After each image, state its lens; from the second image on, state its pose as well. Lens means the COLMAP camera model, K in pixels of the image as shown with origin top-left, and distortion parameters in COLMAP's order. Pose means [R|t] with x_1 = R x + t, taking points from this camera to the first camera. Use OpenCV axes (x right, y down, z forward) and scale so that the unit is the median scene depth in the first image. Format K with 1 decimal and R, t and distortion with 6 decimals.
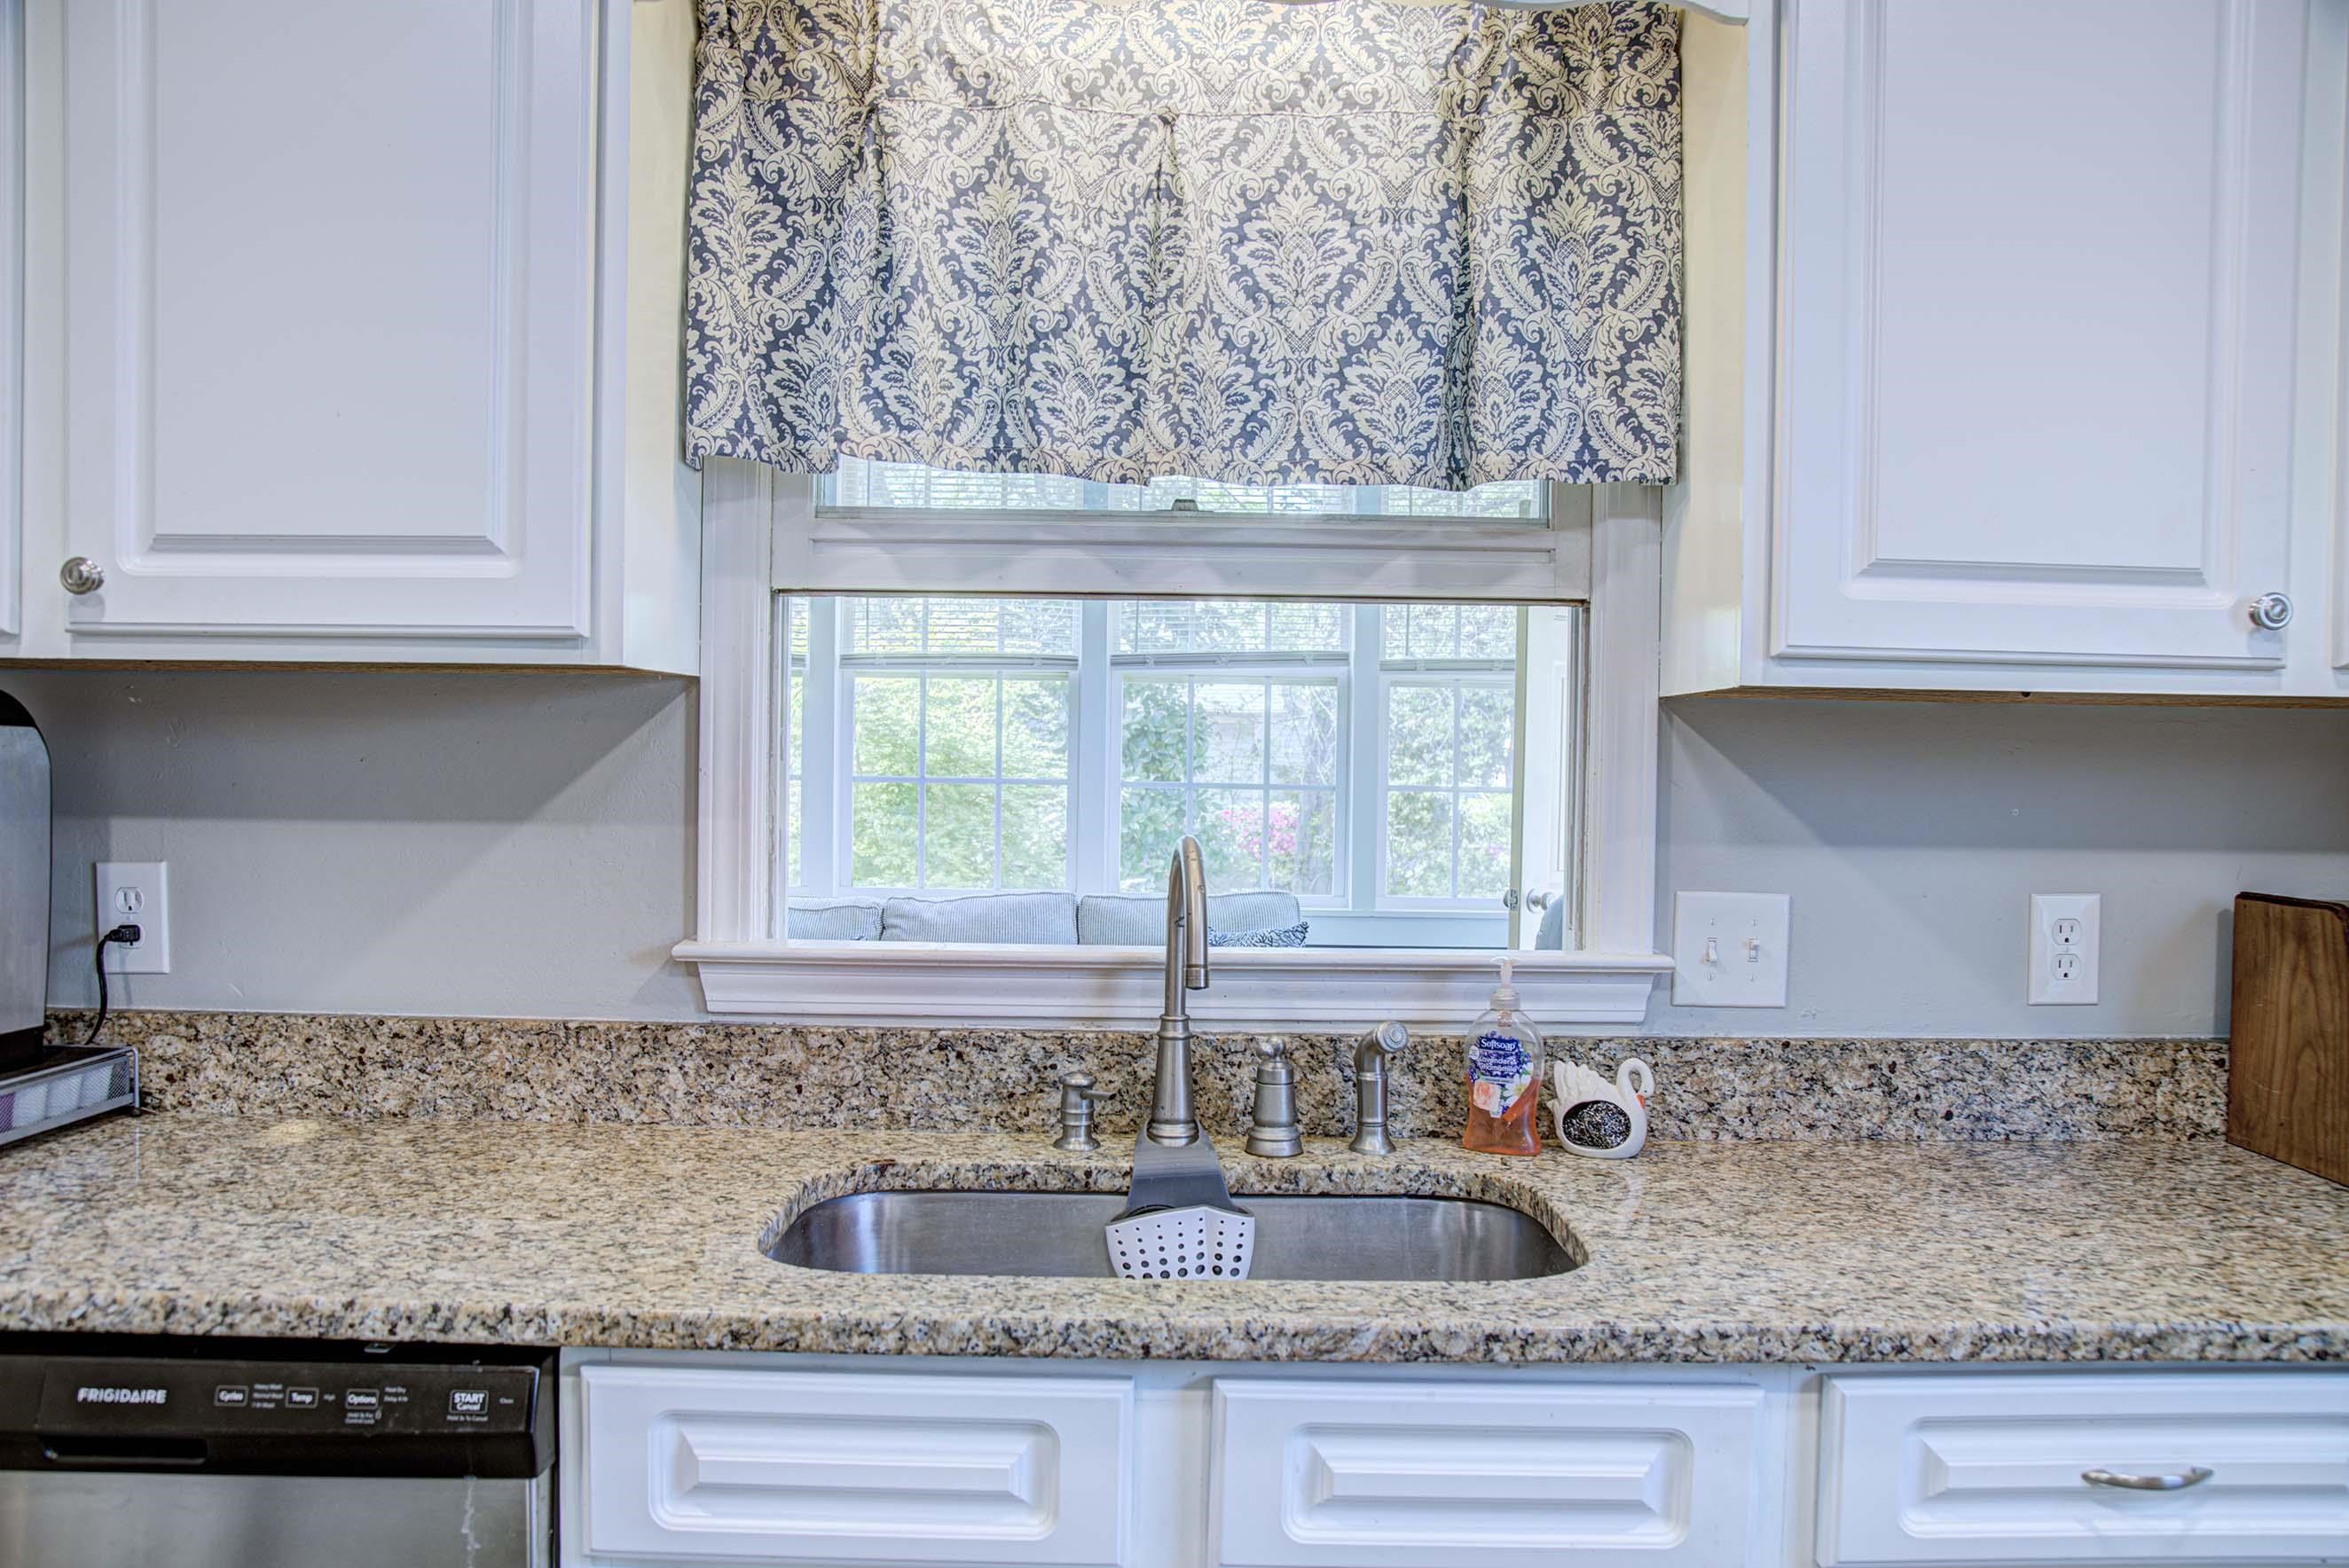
lens RADIAL K [[1759.8, 0, 1170.5], [0, 1759.8, 801.5], [0, 0, 1]] dist [-0.098540, 0.079730]
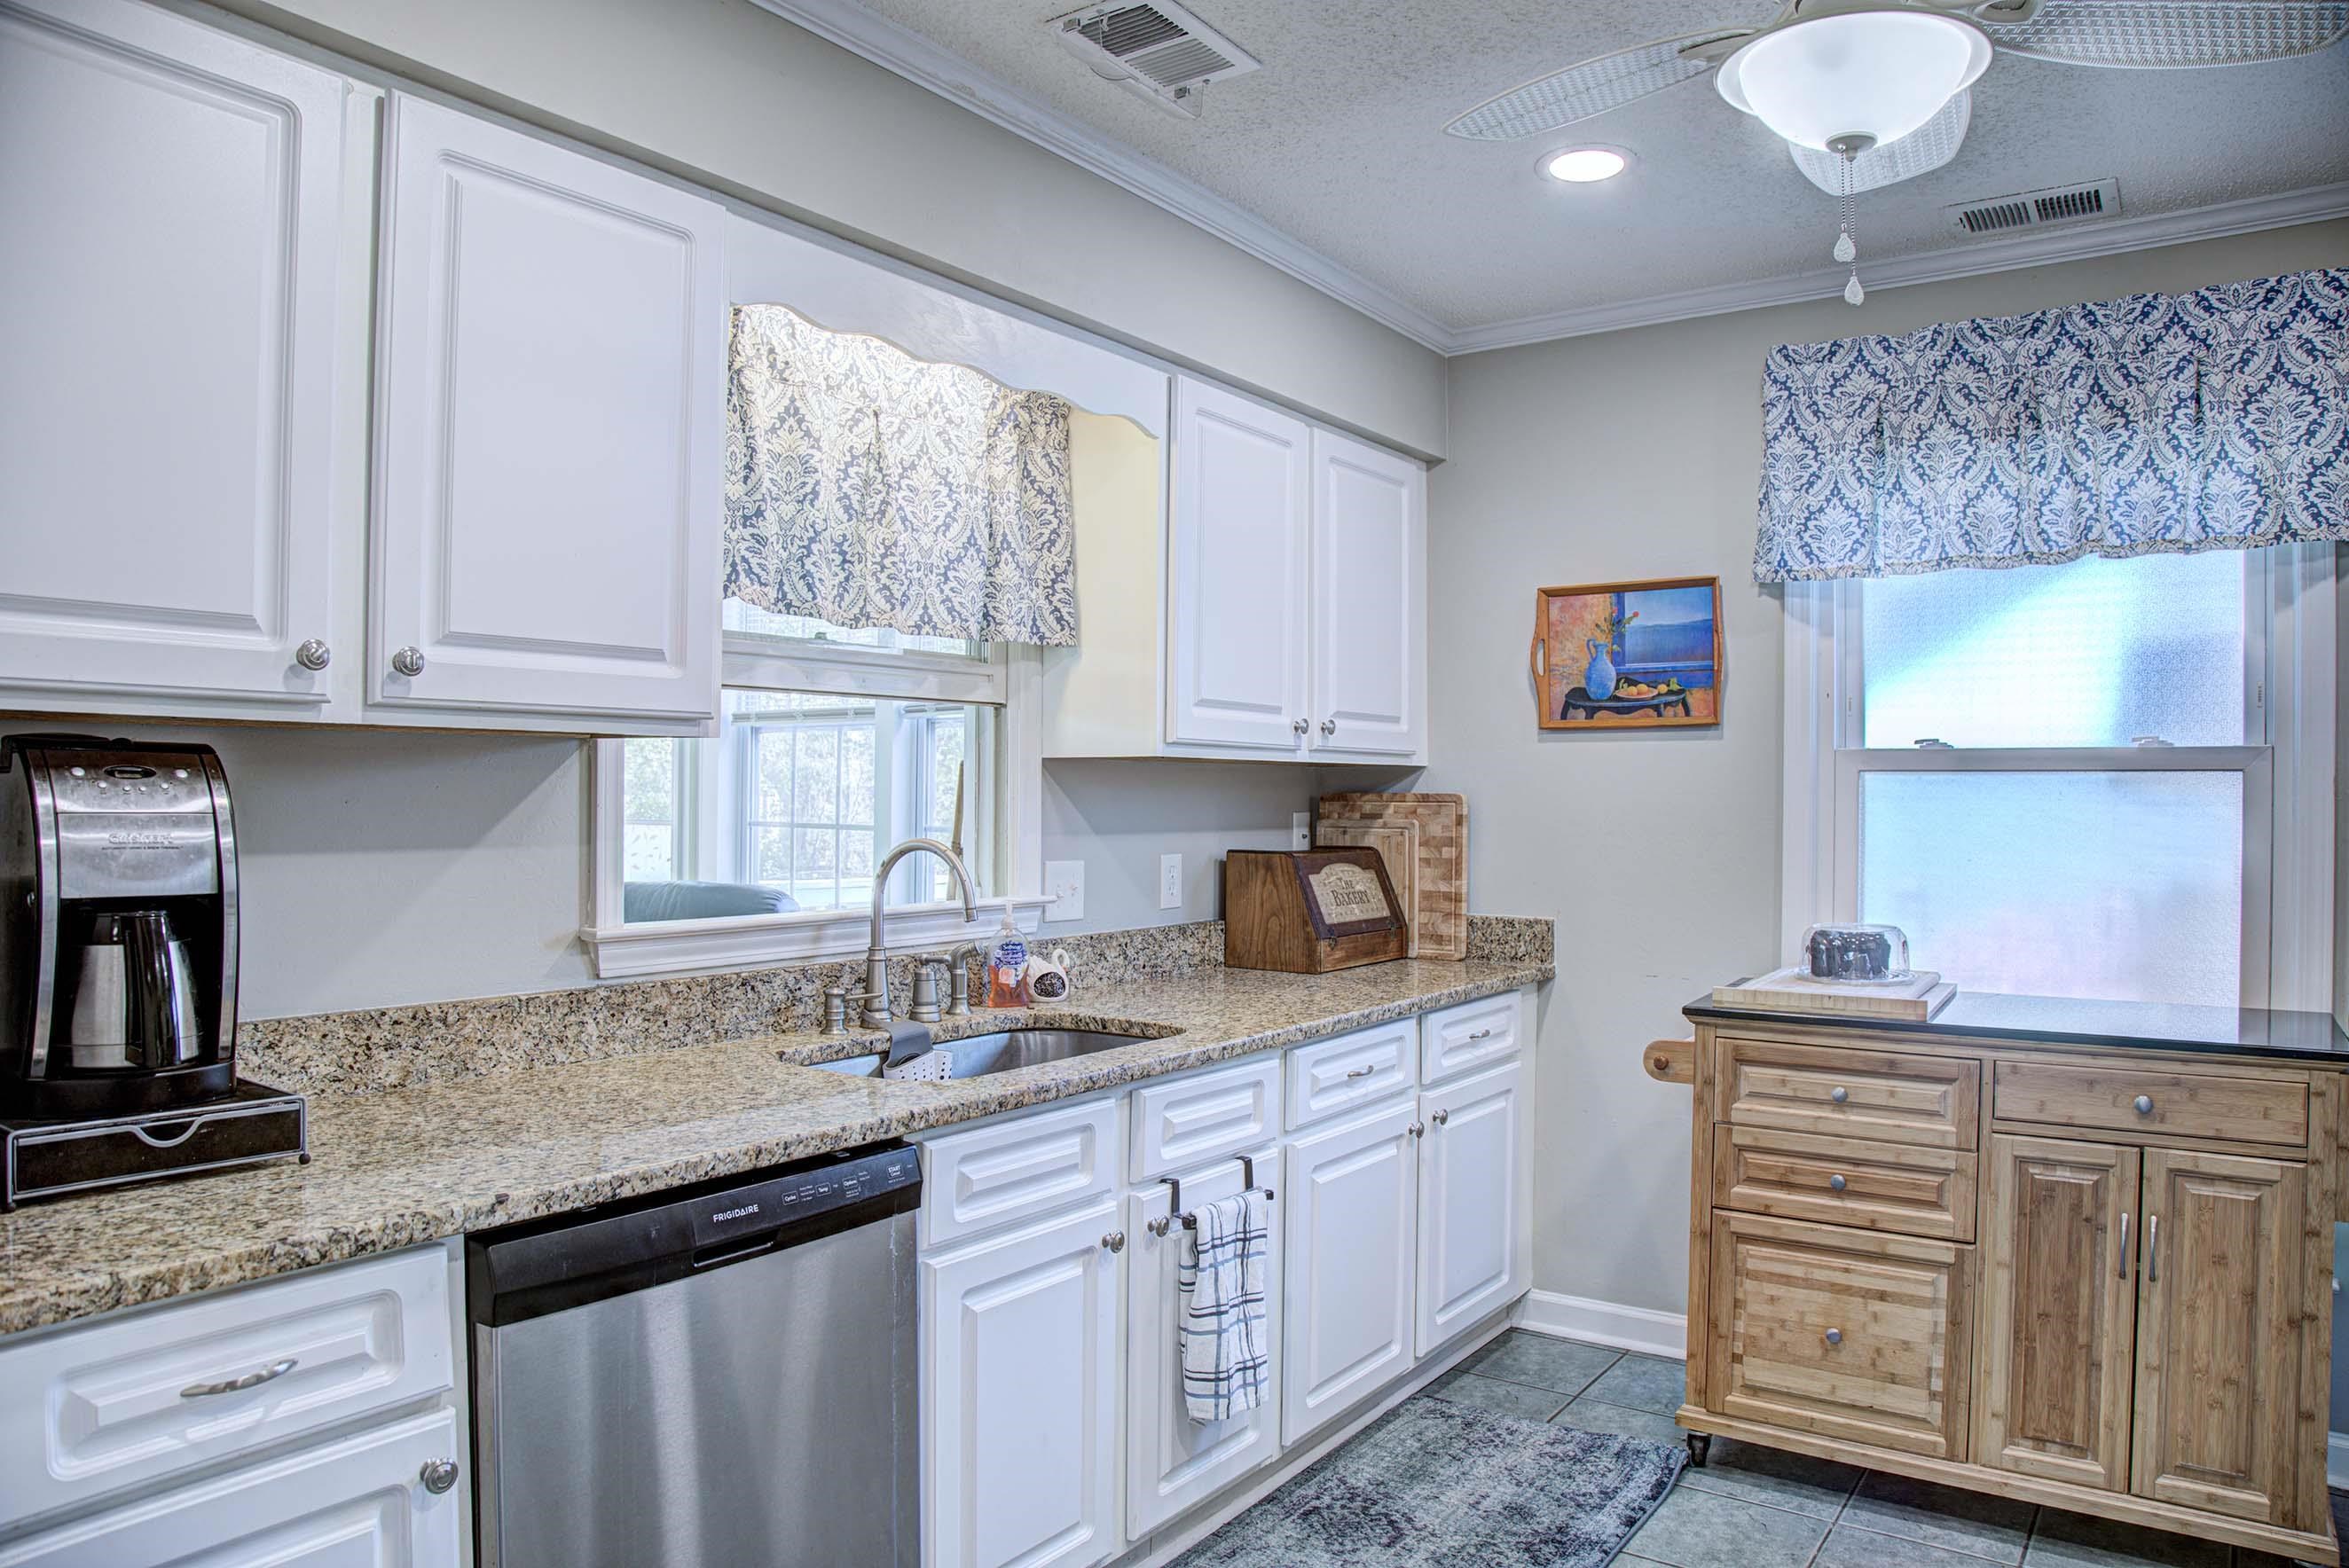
lens RADIAL K [[1584.2, 0, 1177.8], [0, 1584.2, 800.6], [0, 0, 1]] dist [-0.126564, 0.071213]
pose [[0.582825, -0.015272, 0.812454, -1.021227], [0.020824, 0.999776, 0.003855, -0.017376], [-0.812330, 0.014671, 0.583013, -0.108246]]
